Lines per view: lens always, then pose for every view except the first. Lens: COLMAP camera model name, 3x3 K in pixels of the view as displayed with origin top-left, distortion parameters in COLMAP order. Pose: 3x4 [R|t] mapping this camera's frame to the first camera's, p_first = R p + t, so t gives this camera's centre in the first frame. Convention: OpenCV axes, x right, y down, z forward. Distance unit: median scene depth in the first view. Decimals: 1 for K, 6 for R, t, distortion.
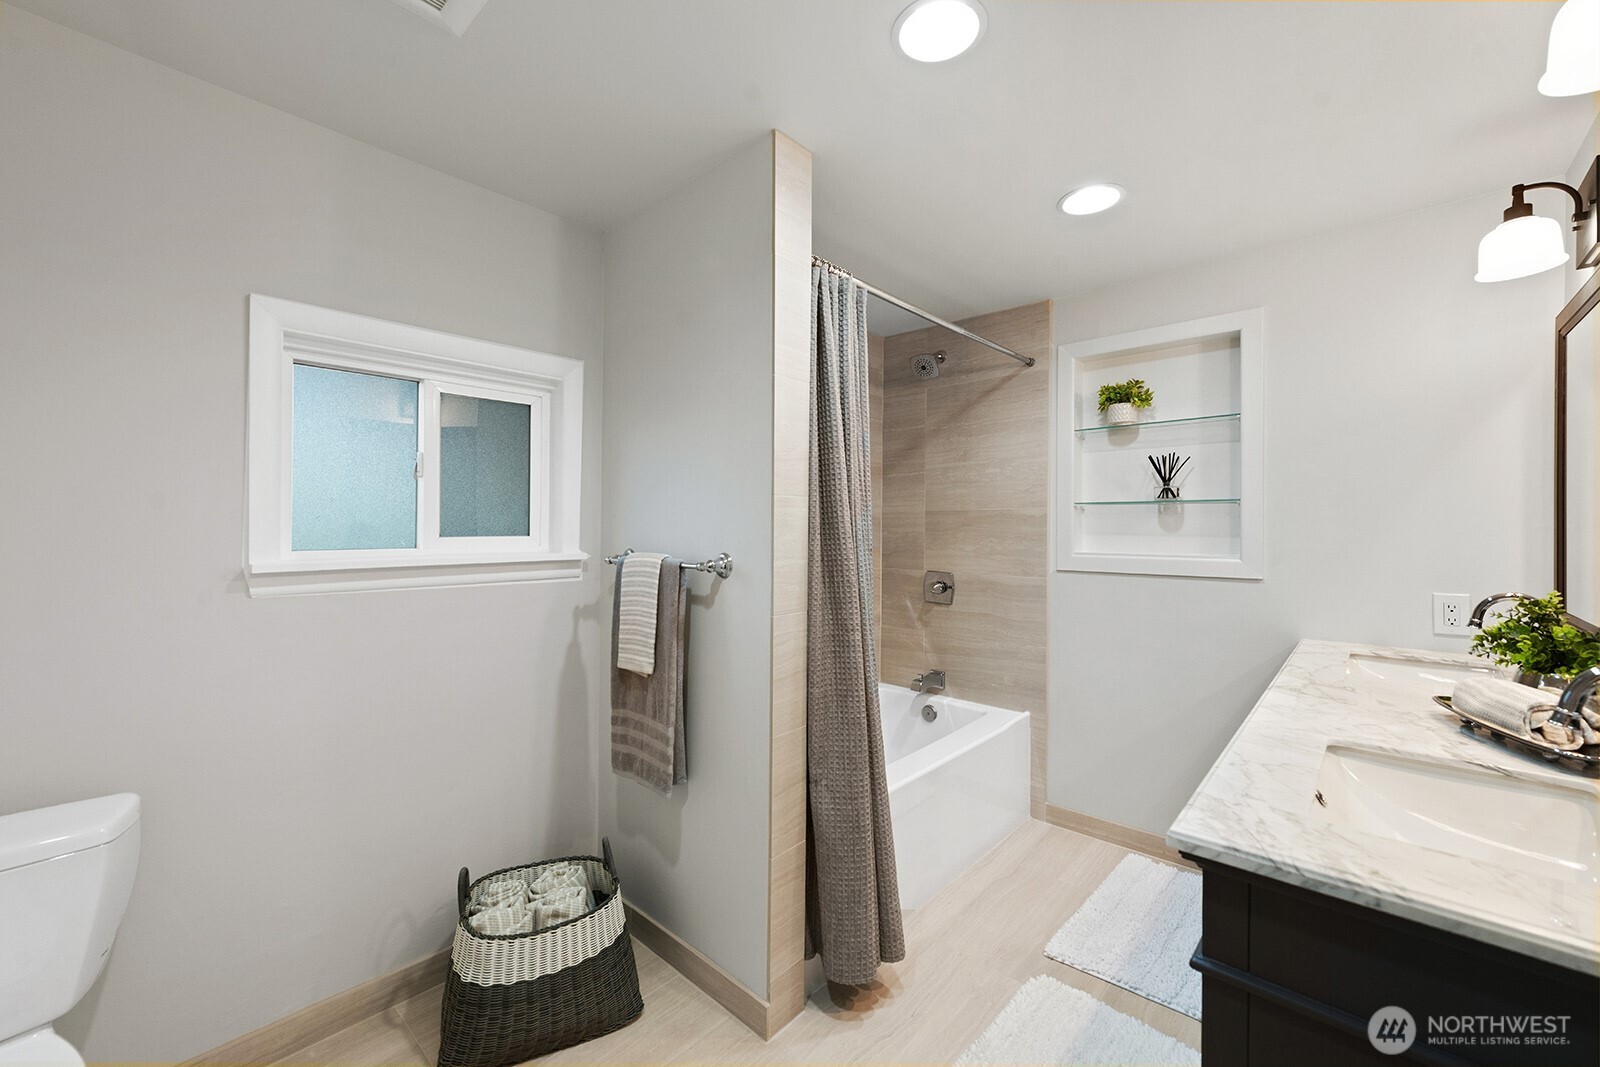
lens RADIAL K [[634.7, 0, 799.9], [0, 634.7, 528.3], [0, 0, 1]] dist [0.014096, -0.000167]
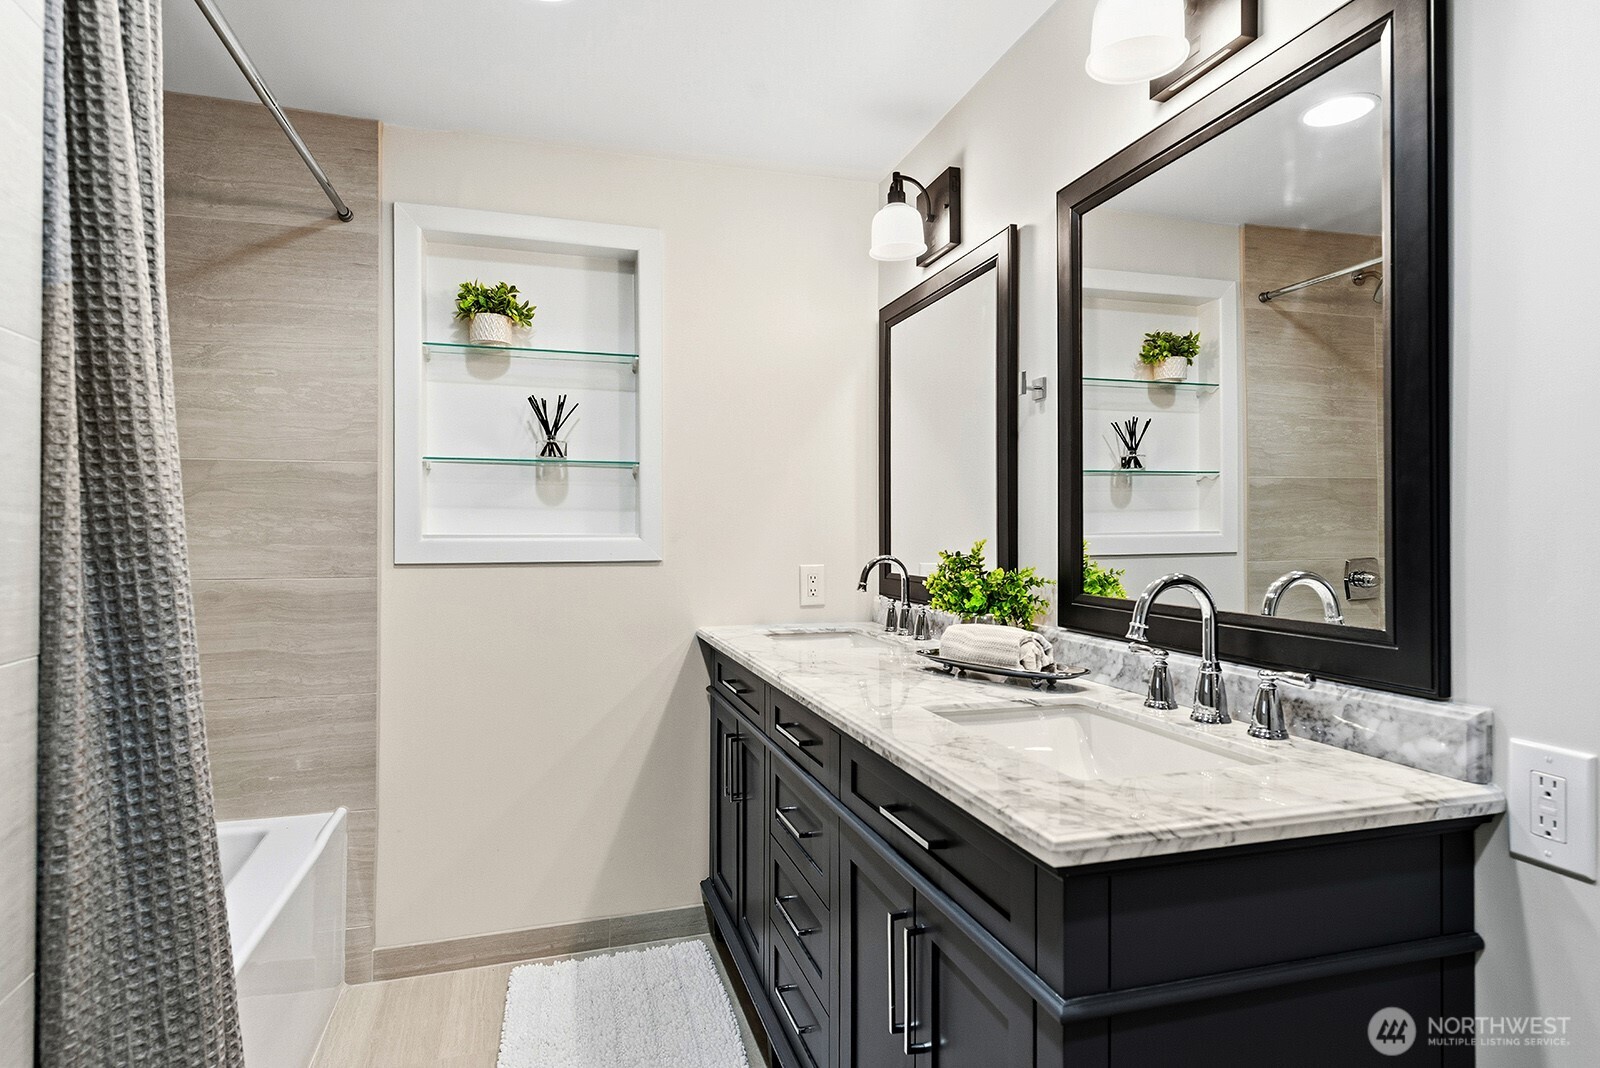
lens RADIAL K [[871.0, 0, 800.1], [0, 871.0, 531.4], [0, 0, 1]] dist [0.016169, -0.000527]
pose [[0.513914, 0.000407, 0.857841, -0.129799], [0.004476, 0.999985, -0.003155, 0.041135], [-0.857830, 0.005462, 0.513905, 0.240934]]
